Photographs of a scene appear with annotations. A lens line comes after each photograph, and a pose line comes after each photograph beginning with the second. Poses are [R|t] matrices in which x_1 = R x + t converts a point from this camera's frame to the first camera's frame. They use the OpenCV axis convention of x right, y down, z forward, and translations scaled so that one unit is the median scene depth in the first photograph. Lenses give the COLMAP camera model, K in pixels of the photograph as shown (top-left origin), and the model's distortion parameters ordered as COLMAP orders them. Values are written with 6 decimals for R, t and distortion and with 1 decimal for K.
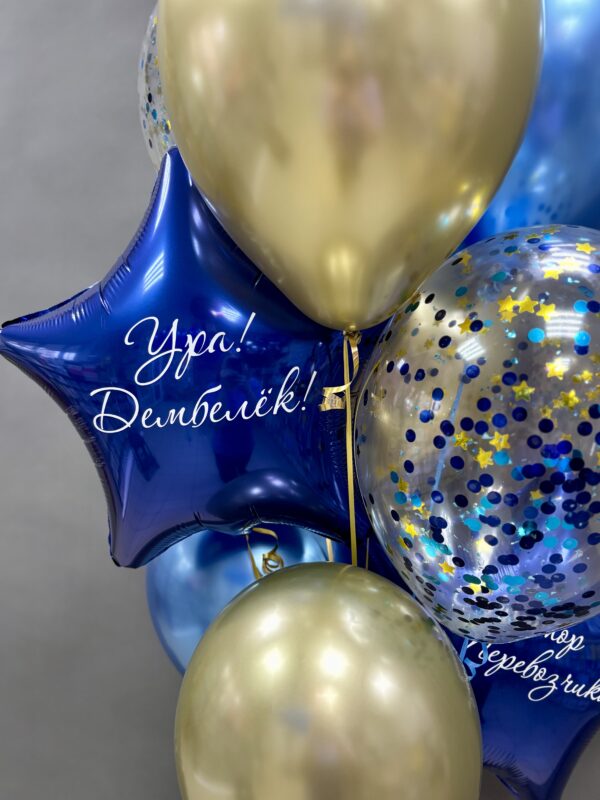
lens RADIAL K [[644.2, 0, 300.0], [0, 644.2, 400.0], [0, 0, 1]] dist [-0.179354, 0.184873]
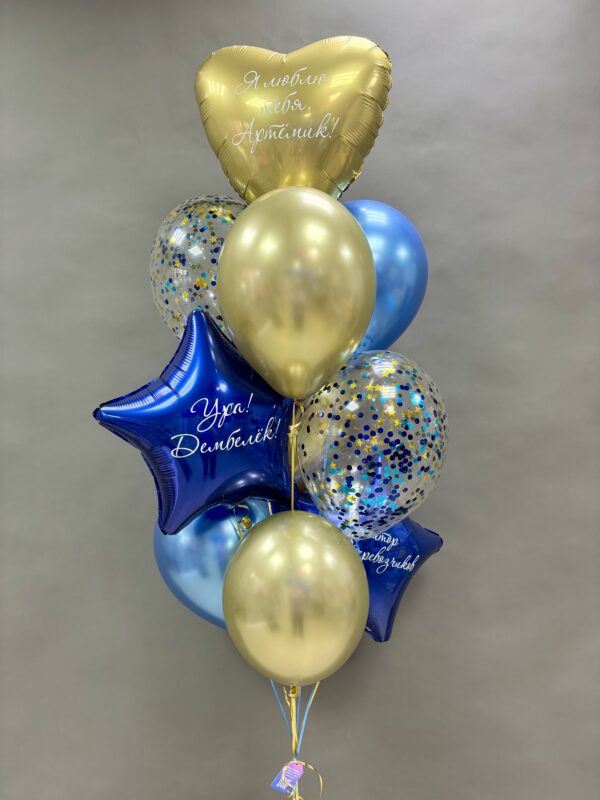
lens RADIAL K [[656.3, 0, 300.0], [0, 656.3, 400.0], [0, 0, 1]] dist [0.037157, -0.008801]
pose [[0.913343, -0.056860, 0.403201, -0.804107], [0.078539, 0.996208, -0.037423, -0.021186], [-0.399545, 0.065847, 0.914346, -1.043362]]
